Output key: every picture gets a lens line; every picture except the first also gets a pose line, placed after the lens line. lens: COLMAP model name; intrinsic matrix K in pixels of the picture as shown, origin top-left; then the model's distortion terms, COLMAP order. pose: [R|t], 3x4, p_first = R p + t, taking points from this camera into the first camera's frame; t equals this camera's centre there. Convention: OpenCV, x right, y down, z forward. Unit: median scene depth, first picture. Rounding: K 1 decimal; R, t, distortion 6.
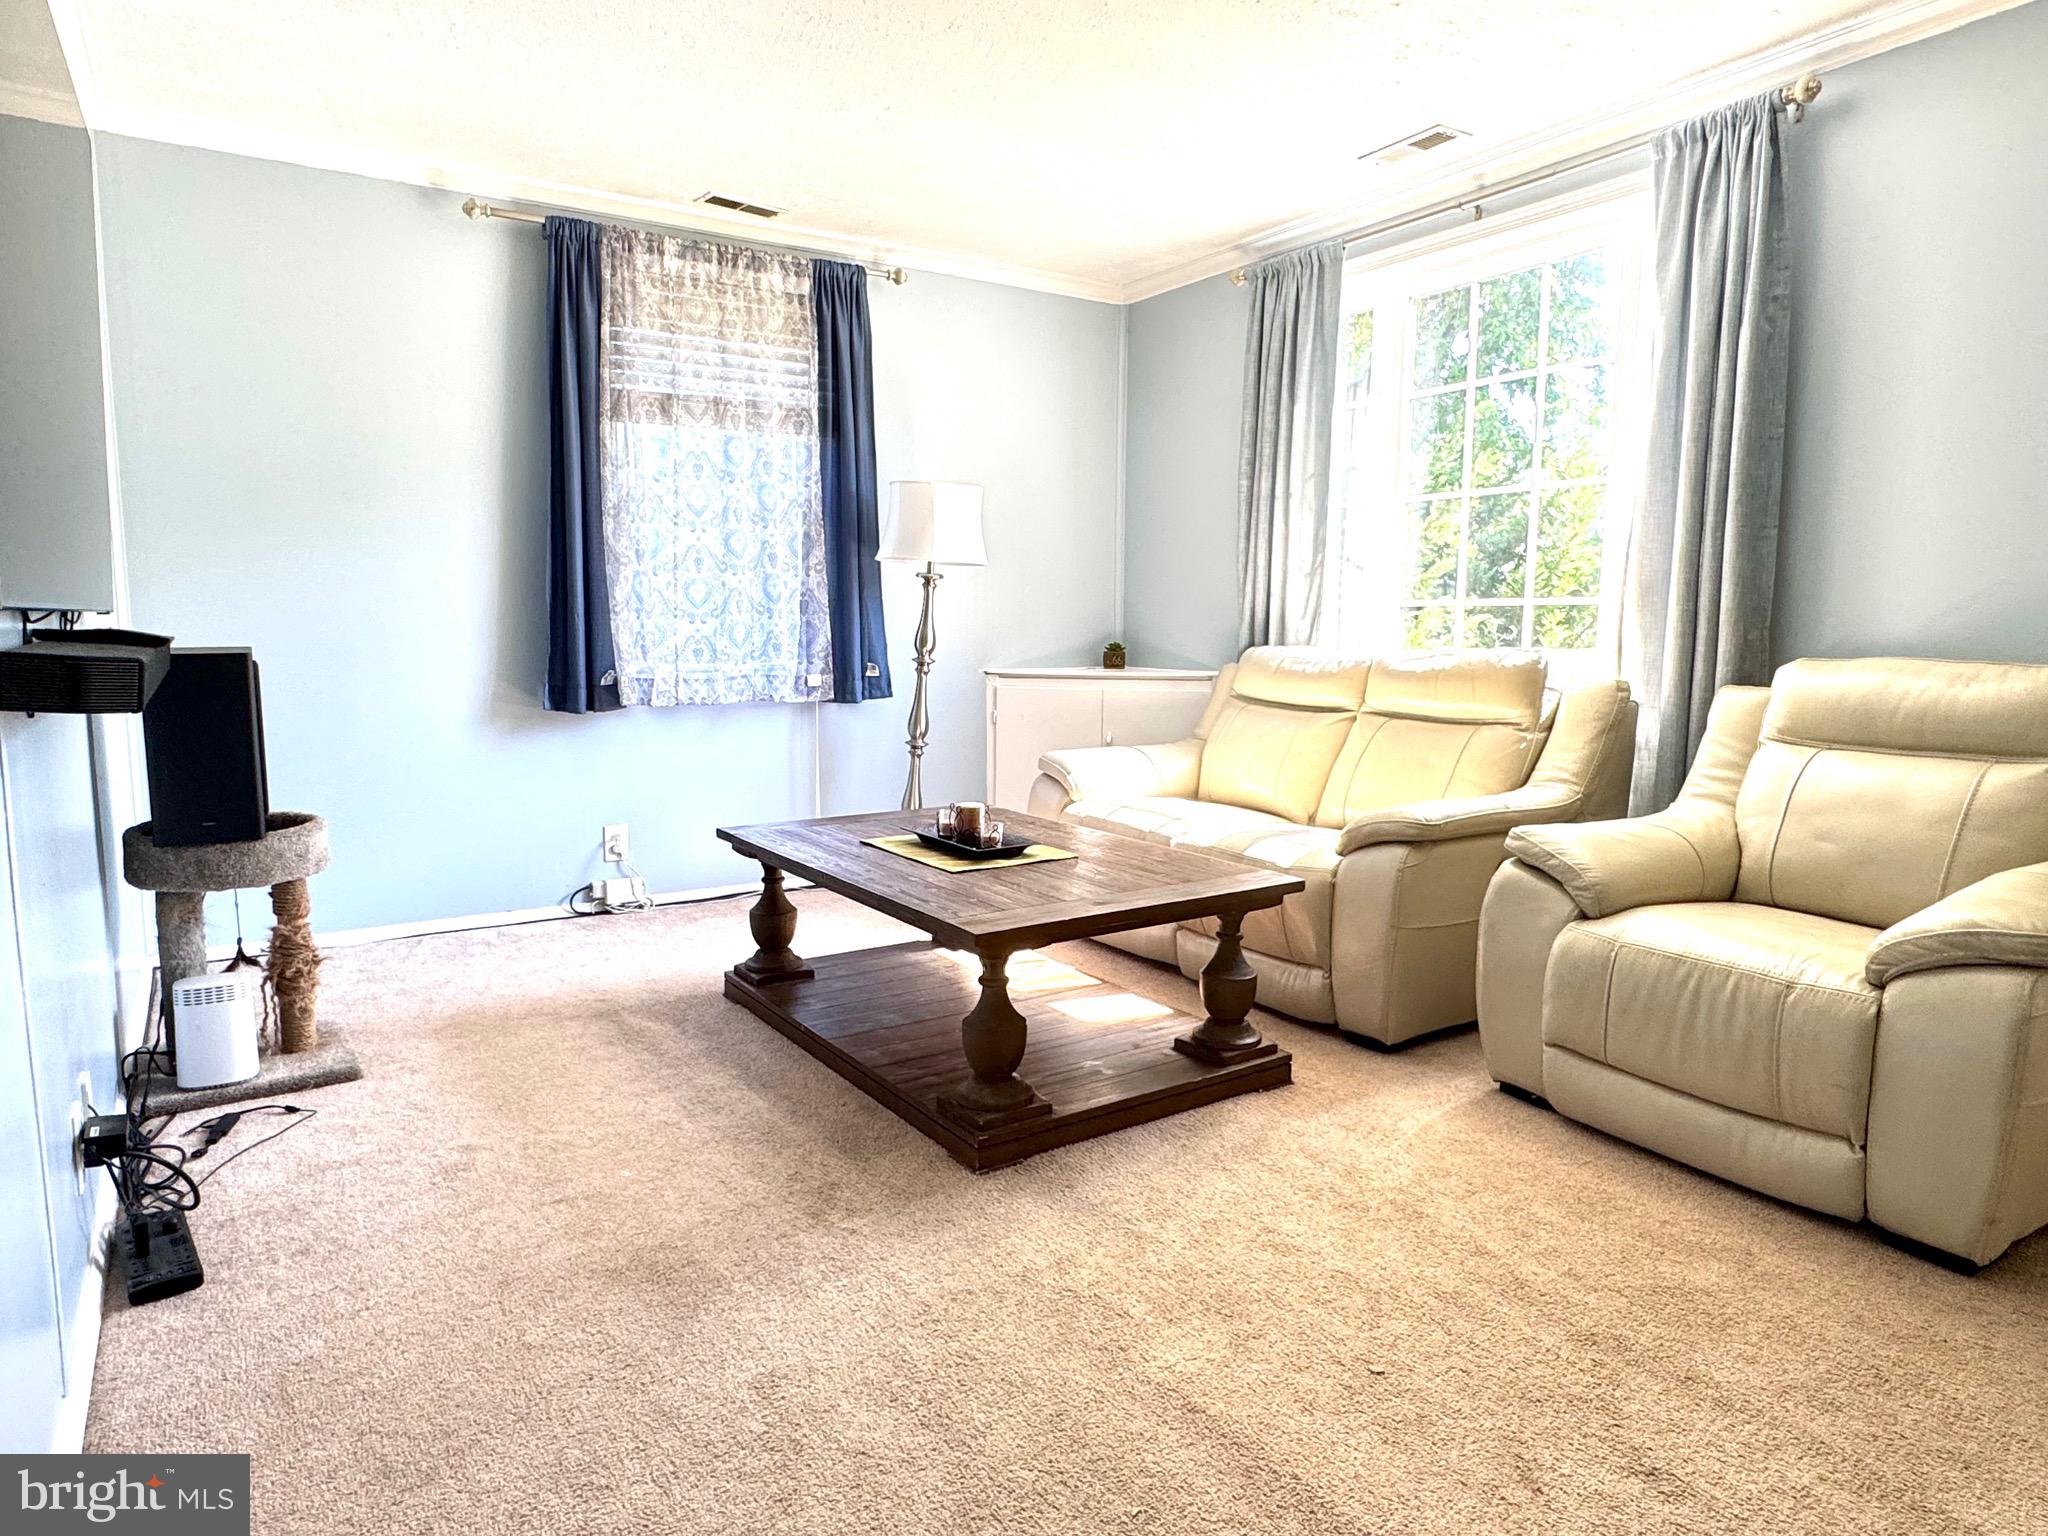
lens RADIAL K [[1232.6, 0, 1024.0], [0, 1232.6, 768.0], [0, 0, 1]] dist [-0.000503, -0.001204]
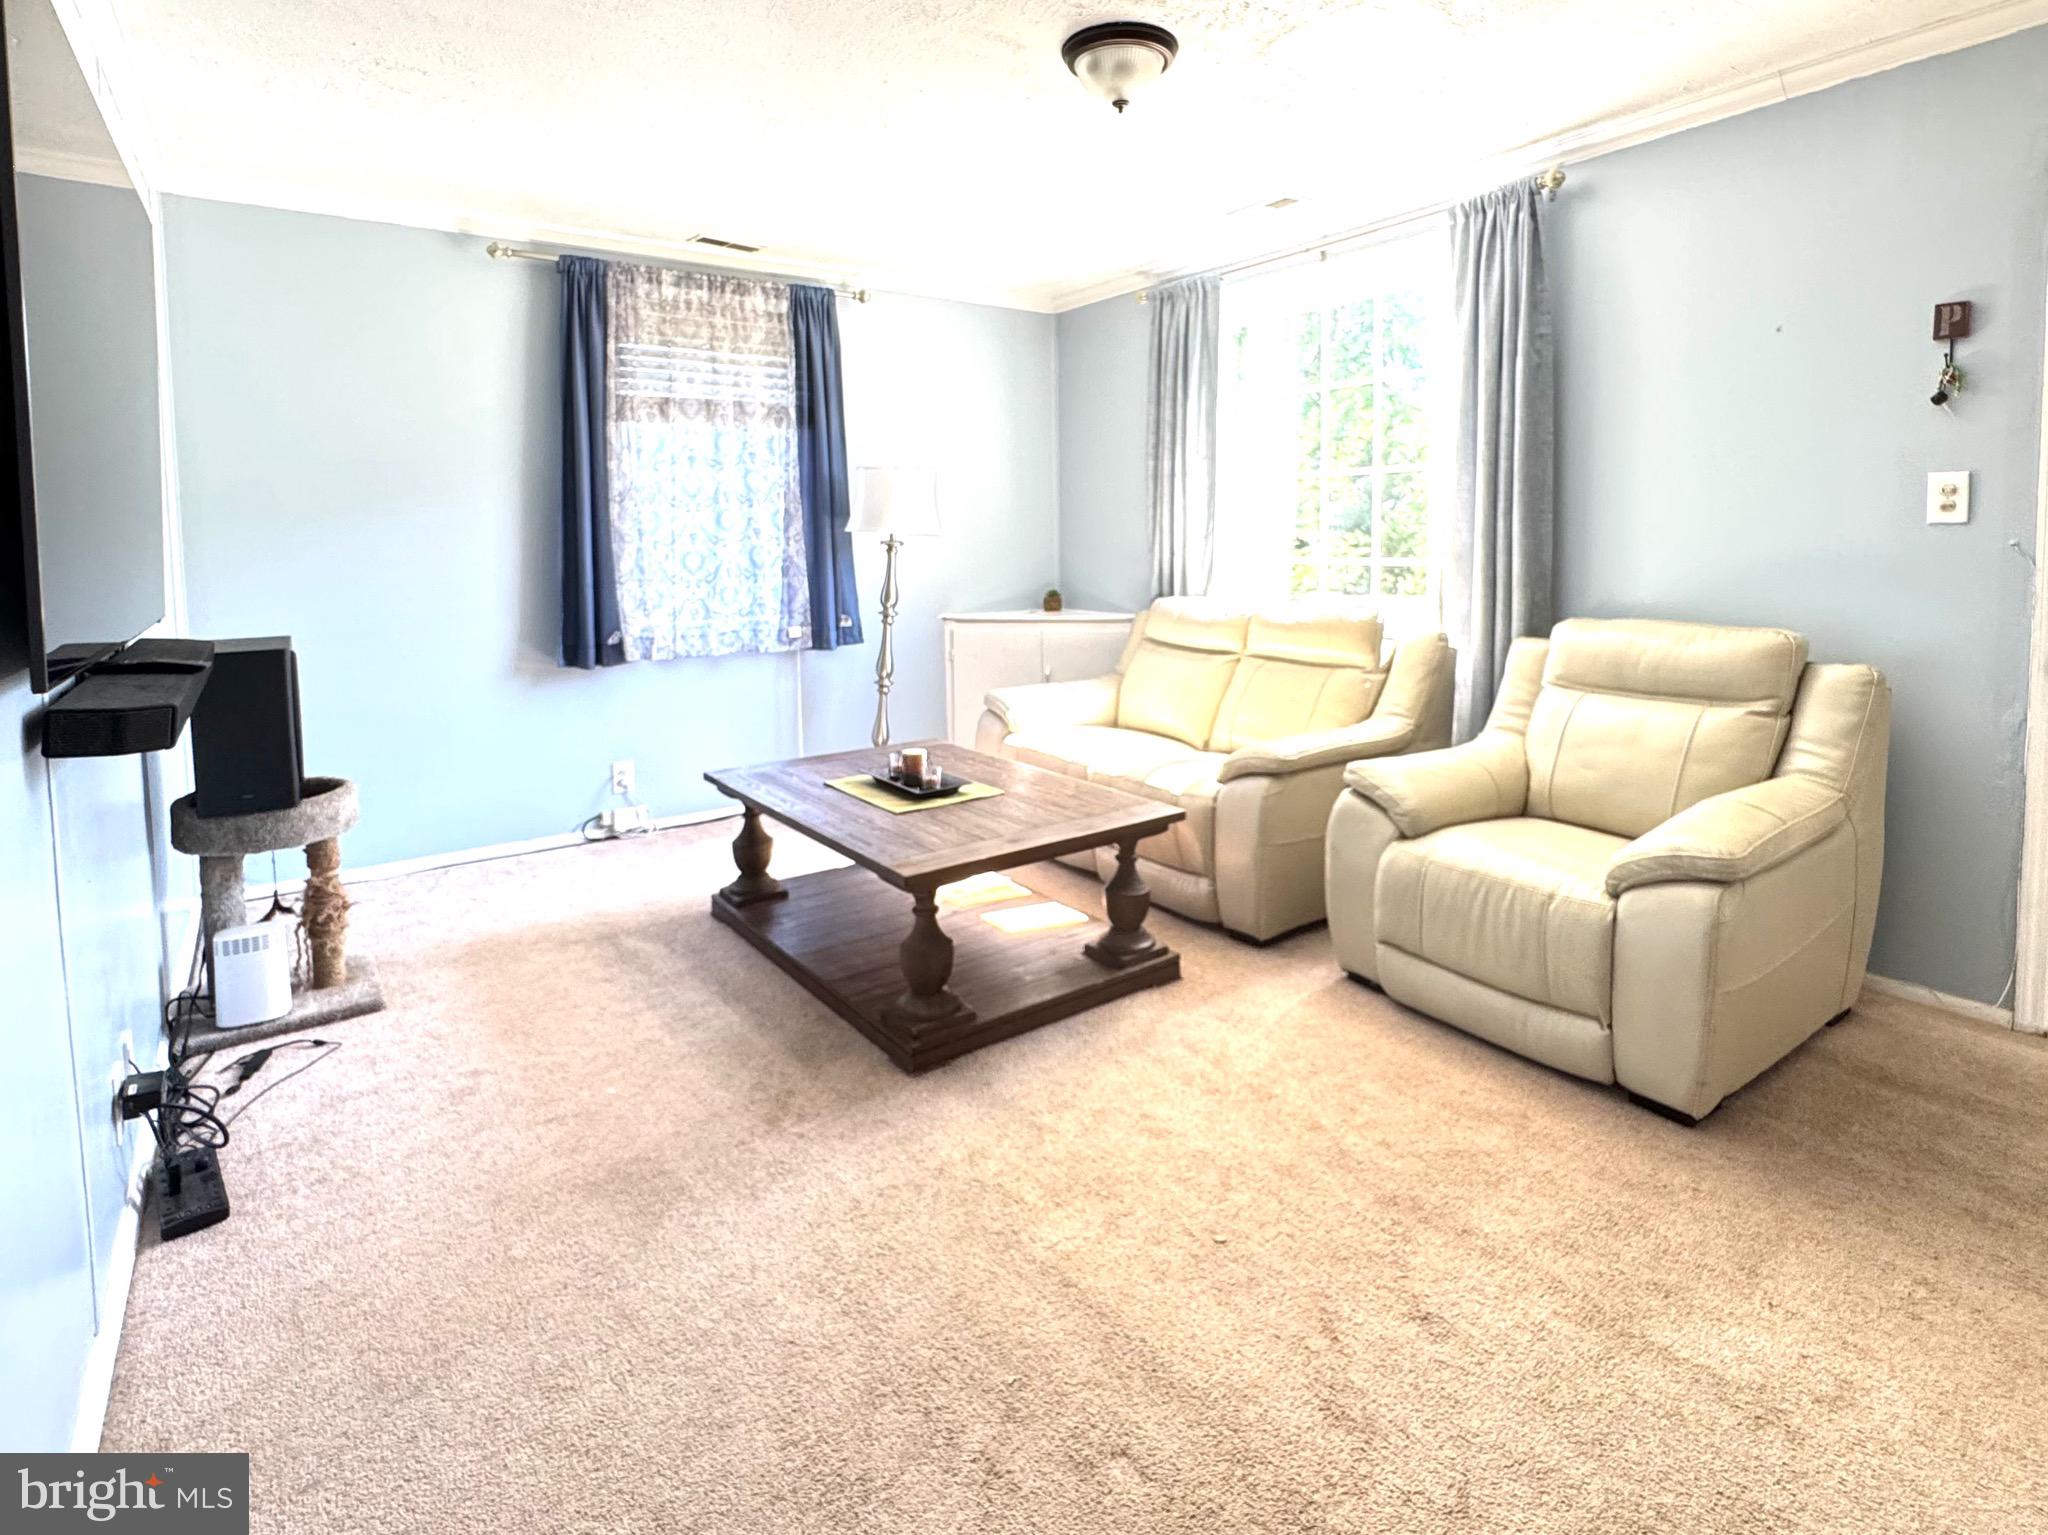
lens RADIAL K [[1056.2, 0, 1077.4], [0, 1056.2, 607.4], [0, 0, 1]] dist [-0.002808, -0.000551]
pose [[0.997550, -0.020566, 0.066860, 0.057068], [0.023974, 0.998433, -0.050574, -0.063349], [-0.065715, 0.052053, 0.996480, -0.053195]]
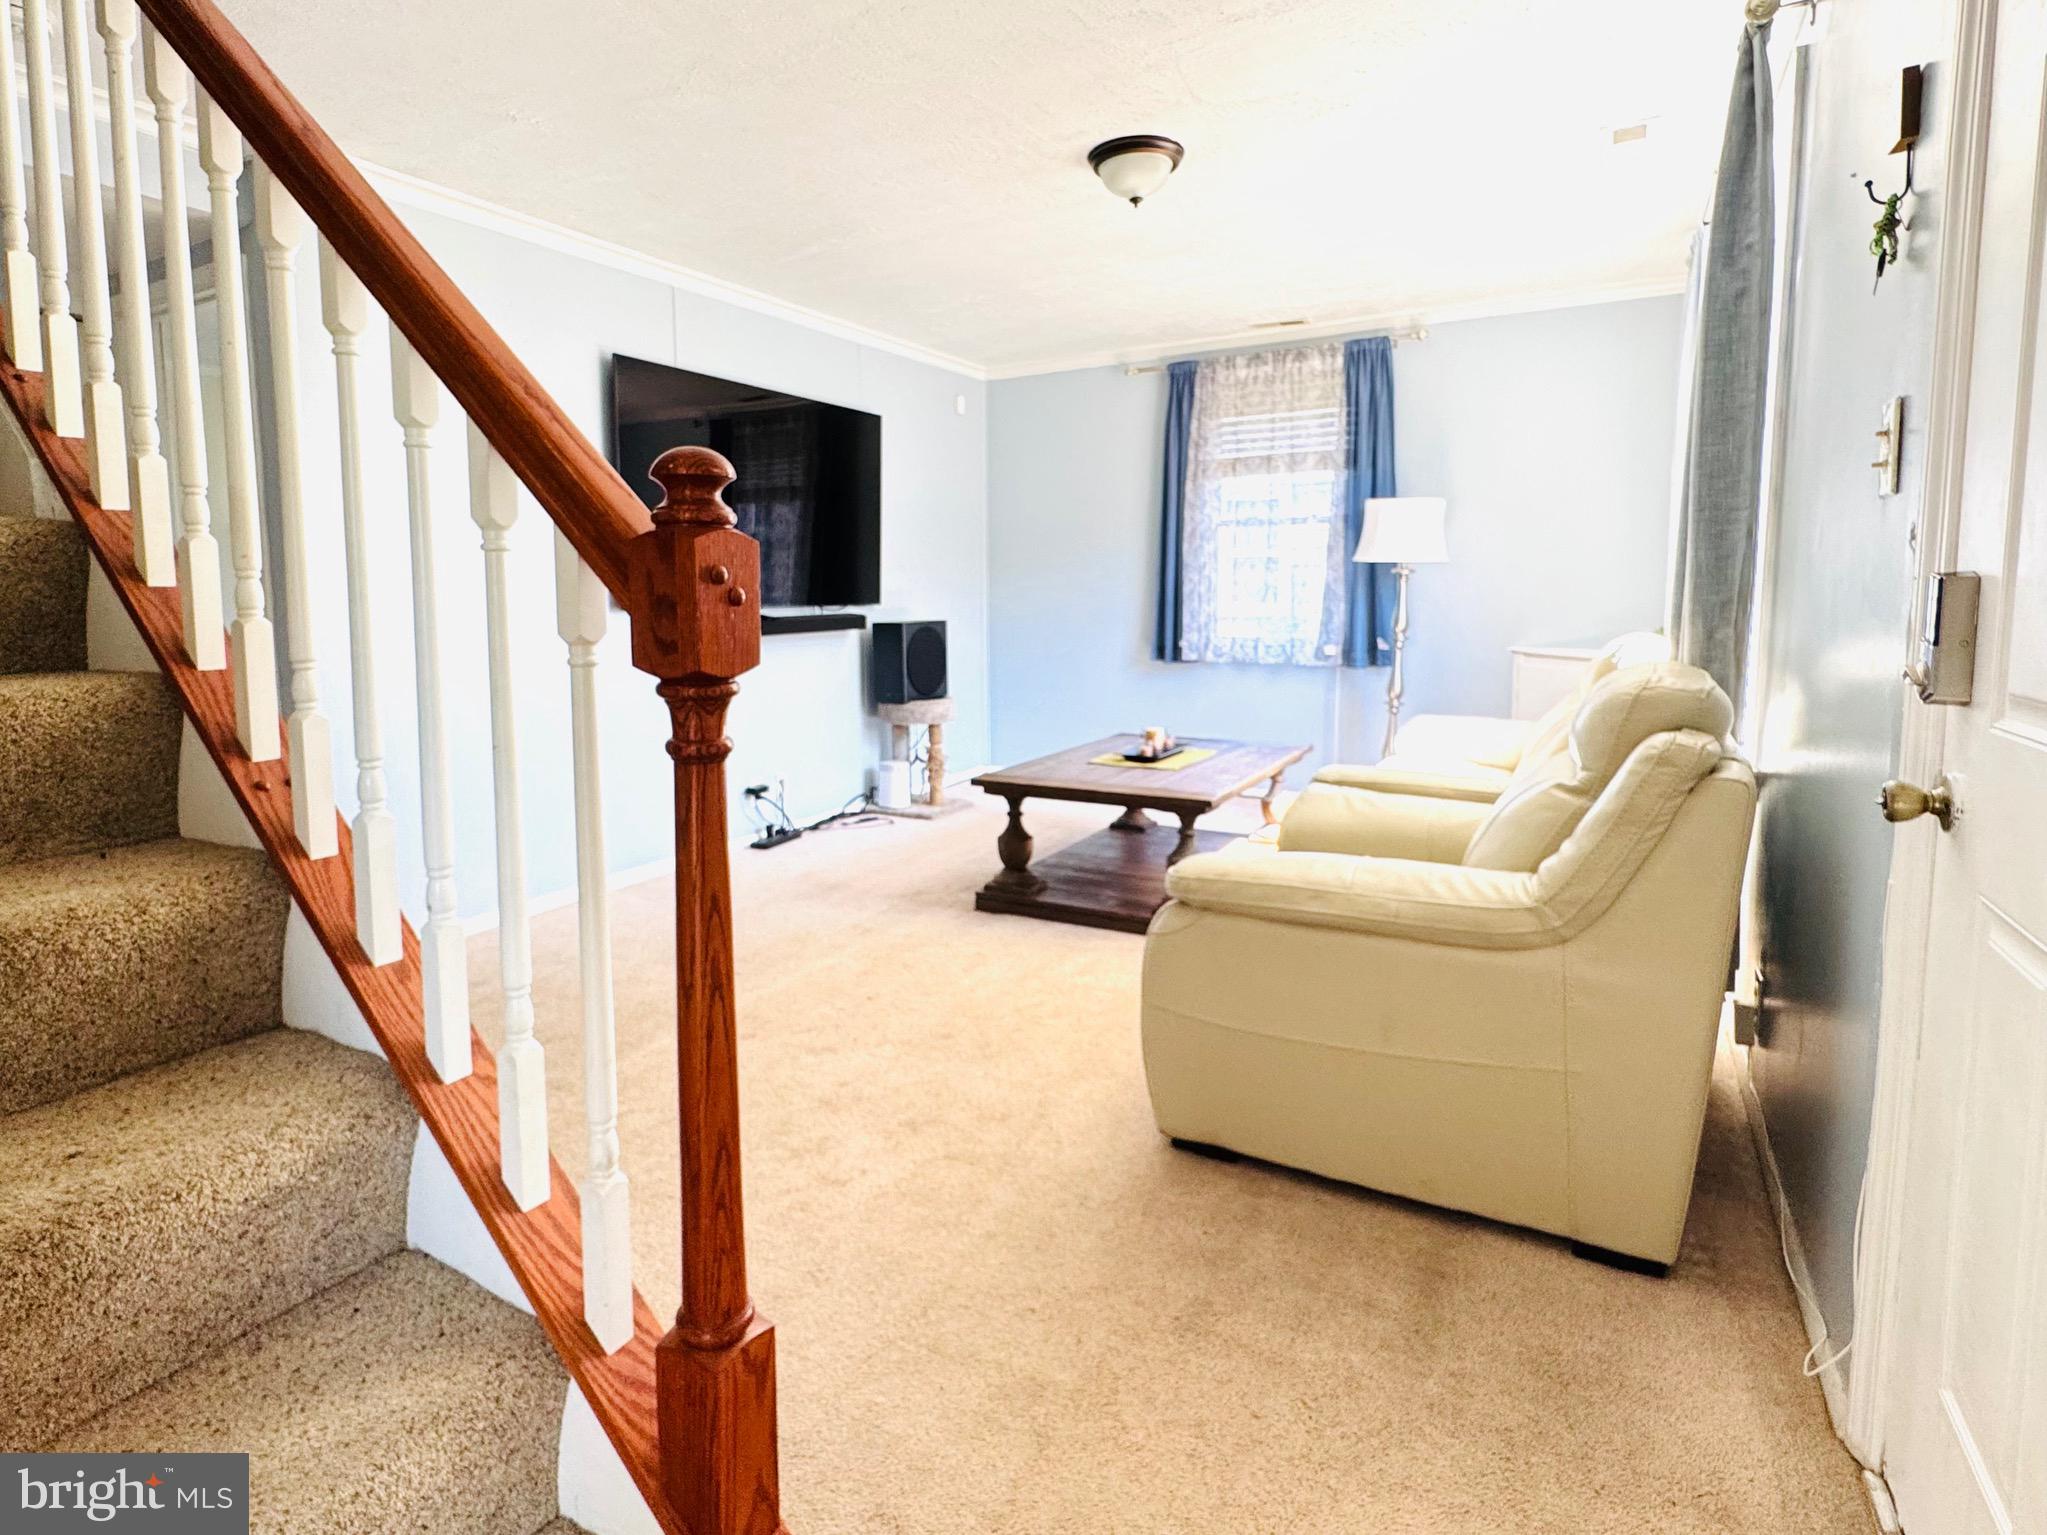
lens RADIAL K [[1057.6, 0, 1020.4], [0, 1057.6, 707.1], [0, 0, 1]] dist [-0.000103, -0.000049]
pose [[0.468689, 0.081189, -0.879624, 1.206926], [-0.101867, 0.994092, 0.037476, -0.030349], [0.877470, 0.072040, 0.474190, 0.268421]]
